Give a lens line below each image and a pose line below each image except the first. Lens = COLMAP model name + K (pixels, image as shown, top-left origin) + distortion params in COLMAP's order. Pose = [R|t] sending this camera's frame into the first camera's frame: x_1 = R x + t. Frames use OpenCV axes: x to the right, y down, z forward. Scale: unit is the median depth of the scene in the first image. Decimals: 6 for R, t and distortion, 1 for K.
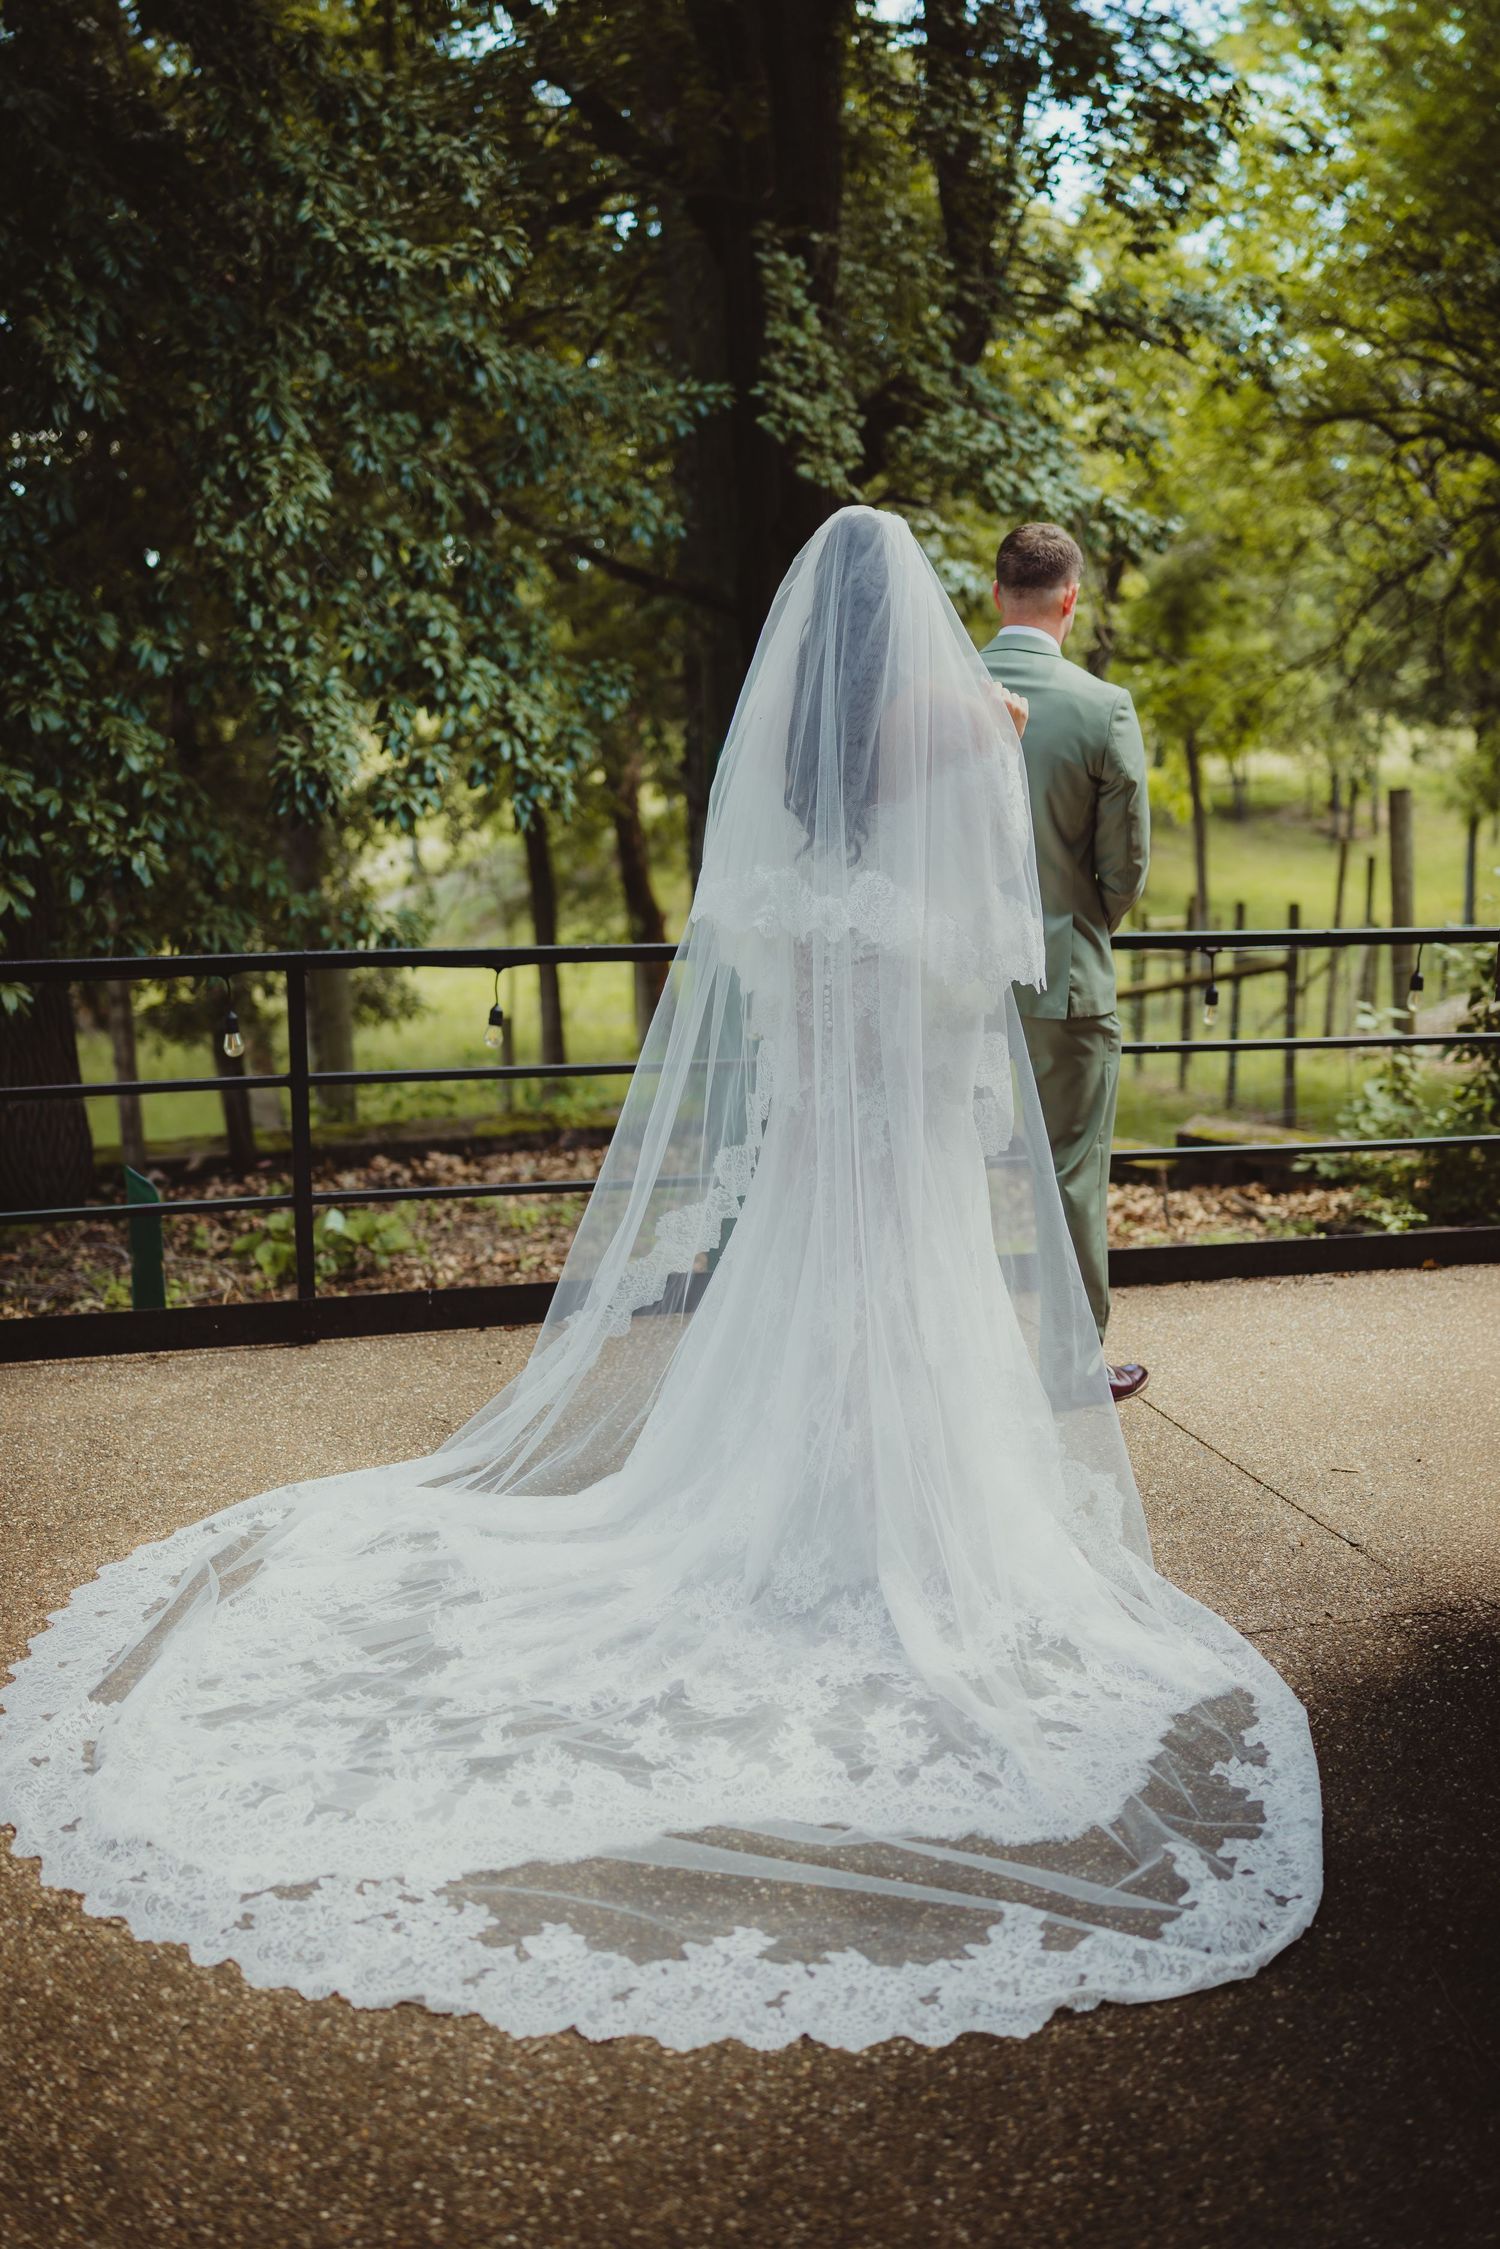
lens RADIAL K [[2028.0, 0, 708.9], [0, 2028.0, 1136.4], [0, 0, 1]] dist [-0.007777, -0.014087]
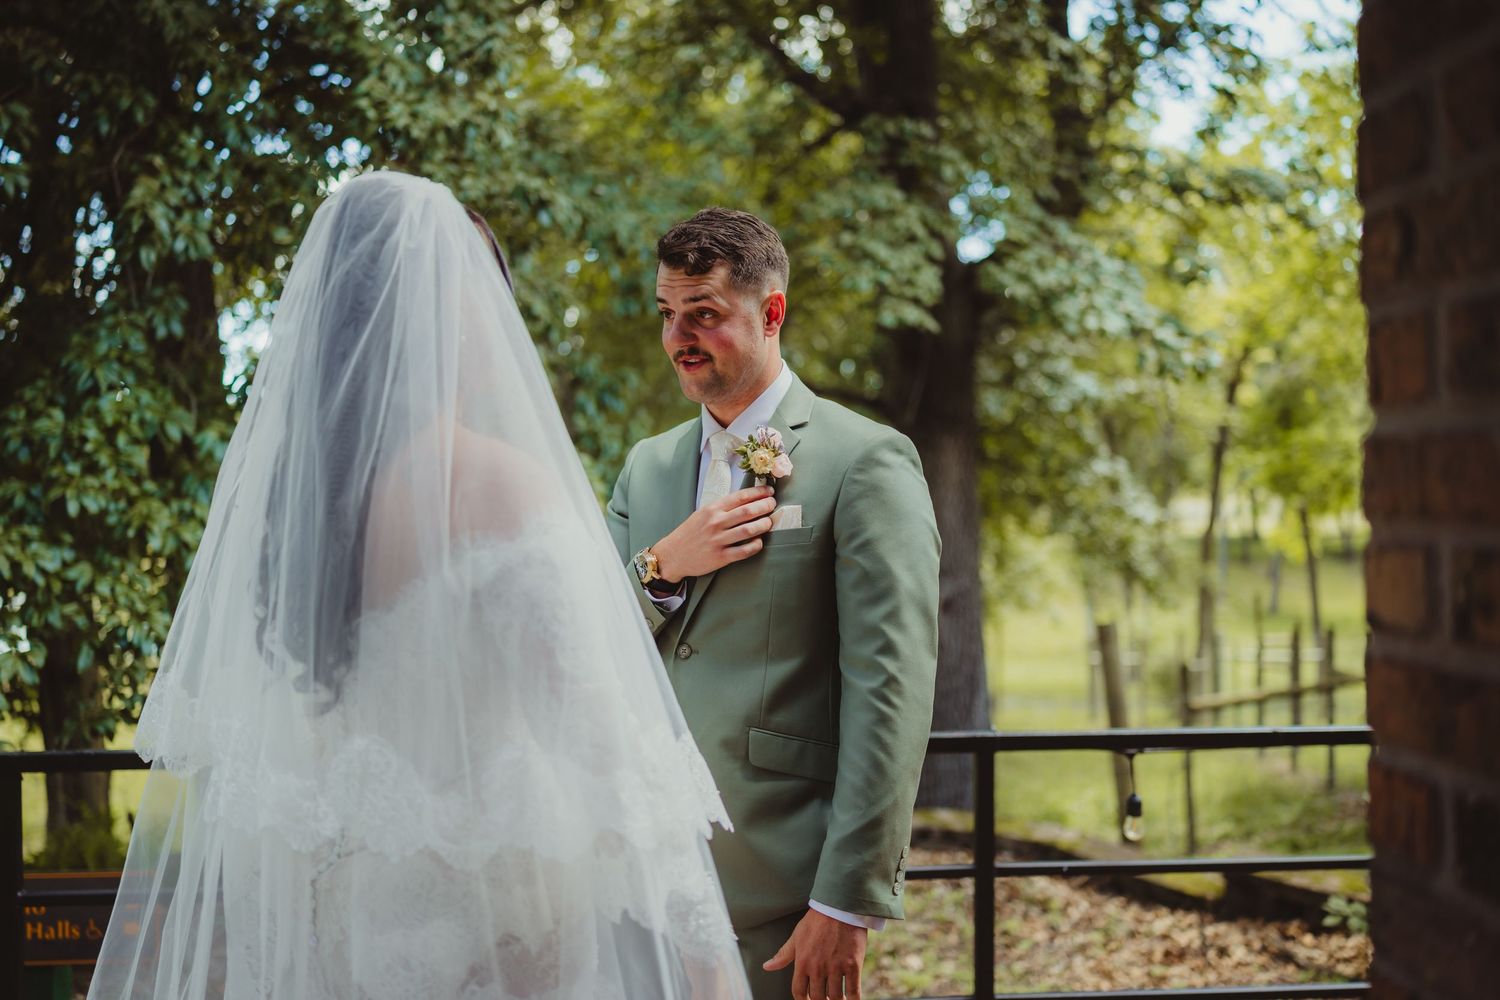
lens RADIAL K [[1351.6, 0, 747.9], [0, 1351.6, 504.1], [0, 0, 1]] dist [-0.027411, -0.003972]
pose [[0.985201, -0.001883, -0.171391, 0.112392], [-0.031067, 0.981416, -0.189361, -0.049960], [0.168562, 0.191883, 0.966834, 0.246250]]
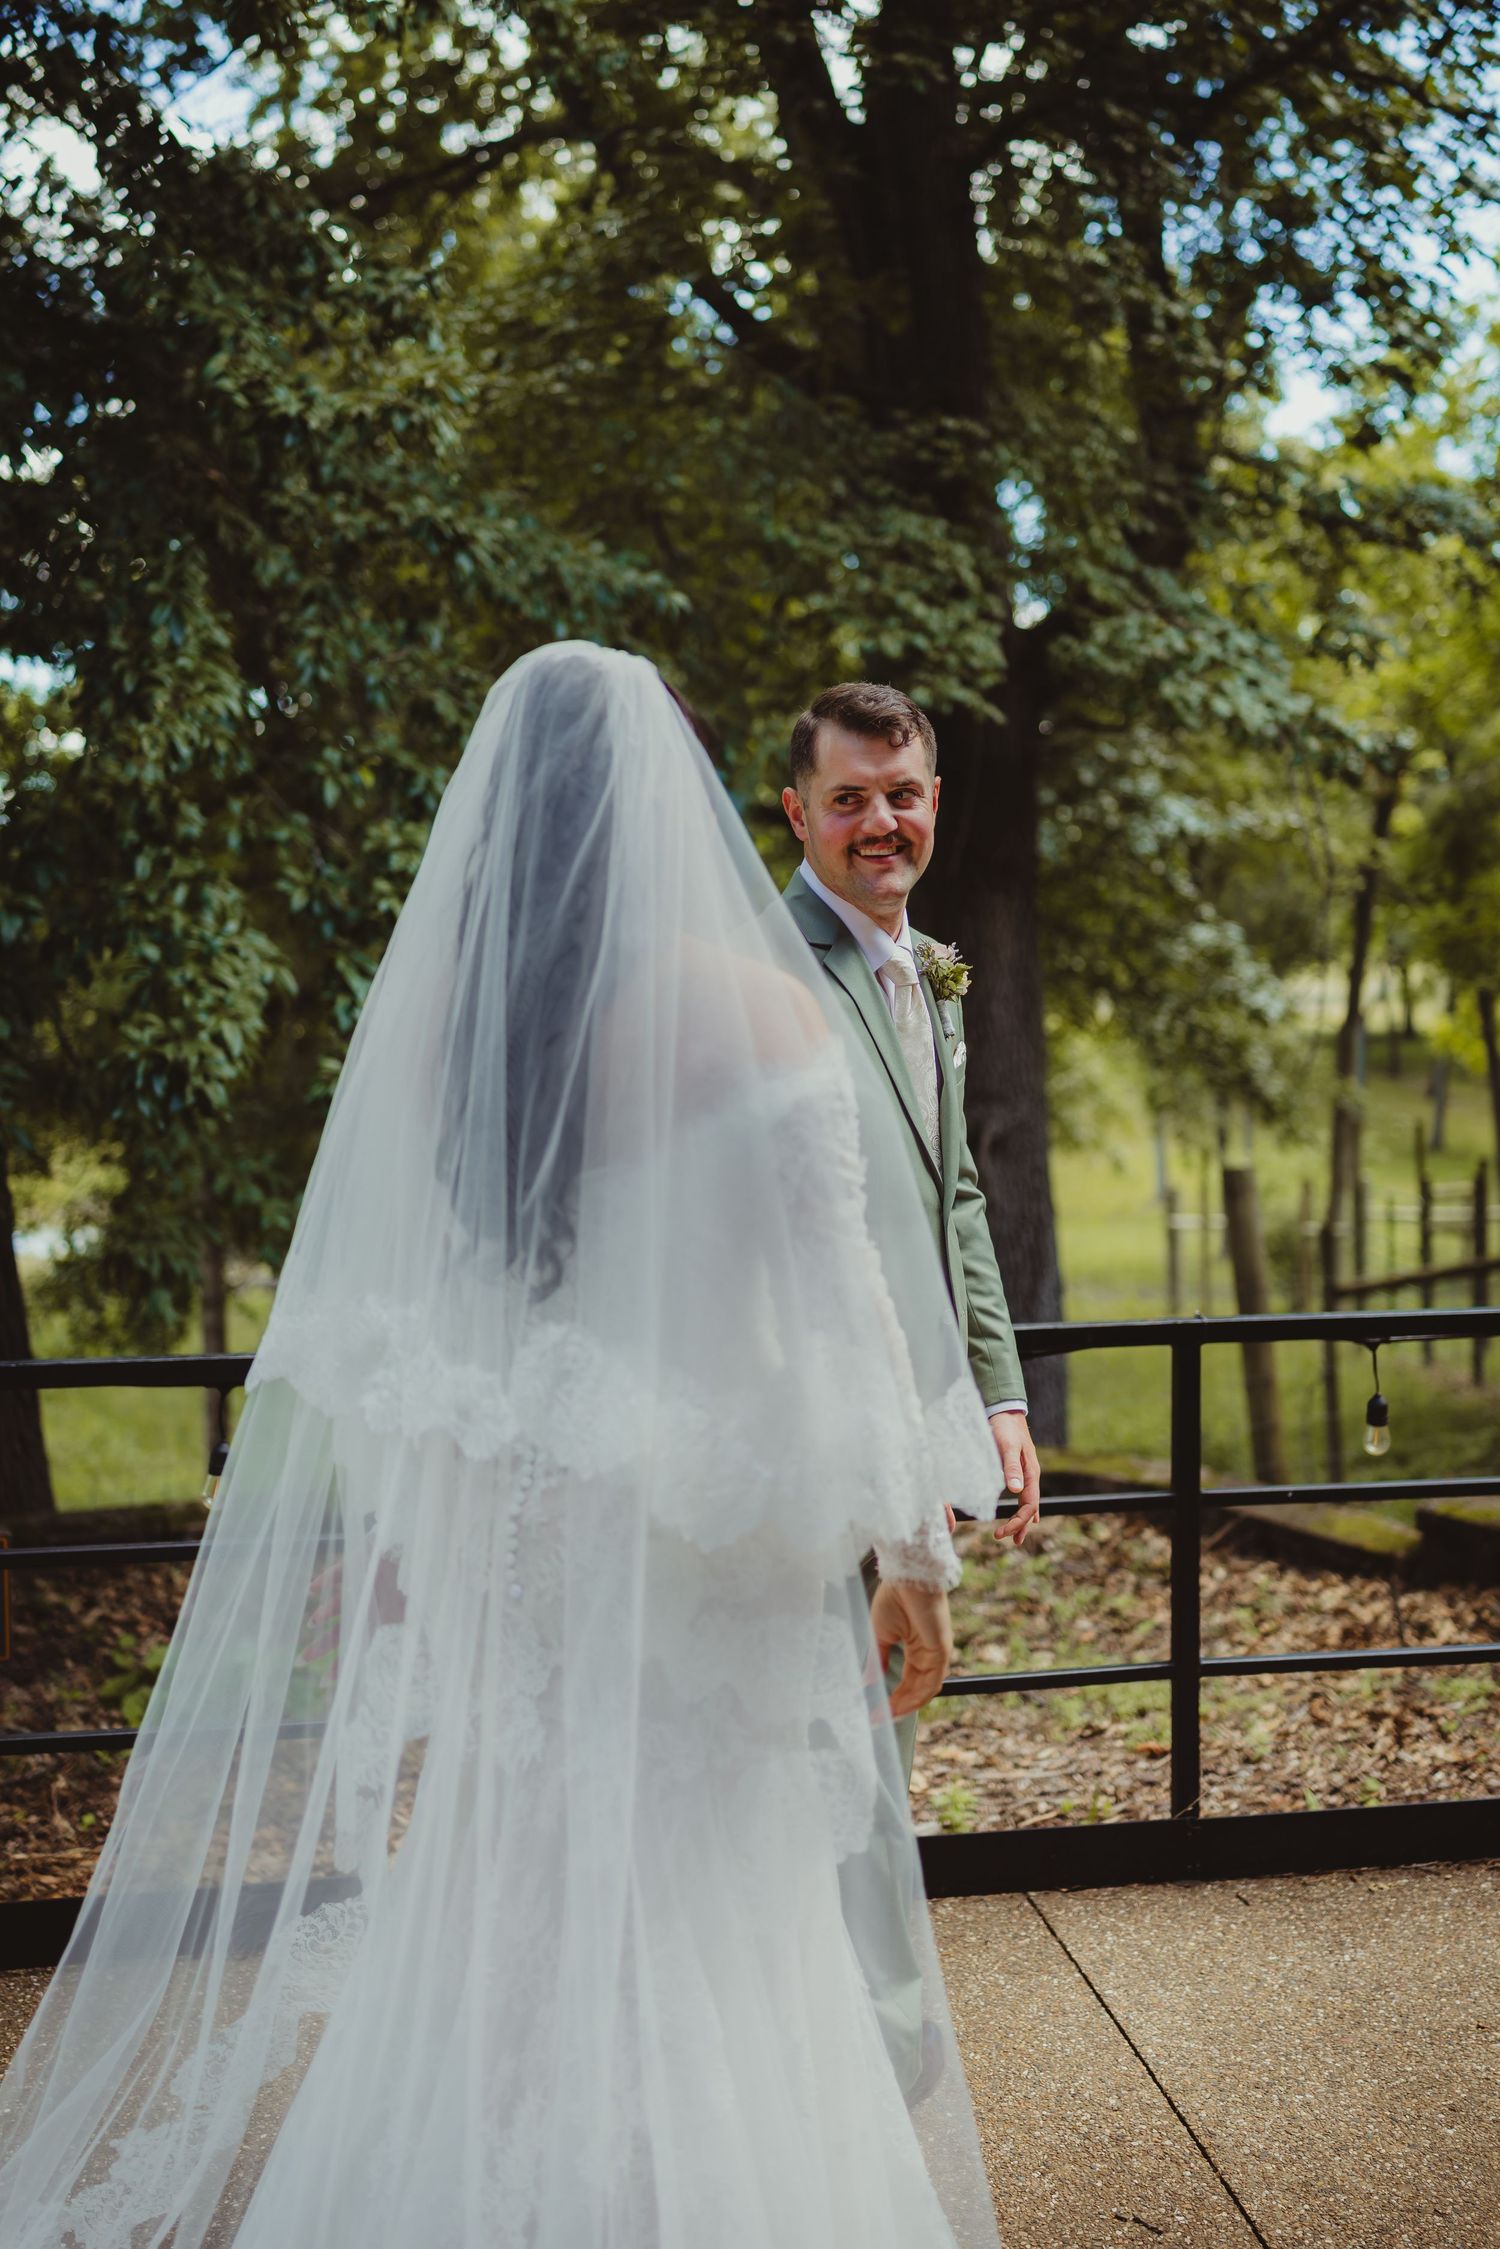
lens RADIAL K [[2120.9, 0, 756.6], [0, 2120.9, 1063.8], [0, 0, 1]] dist [-0.031802, 0.000000]
pose [[0.994222, -0.003281, -0.107293, 0.074751], [-0.013412, 0.987903, -0.154492, -0.044222], [0.106502, 0.155038, 0.982151, 0.183248]]
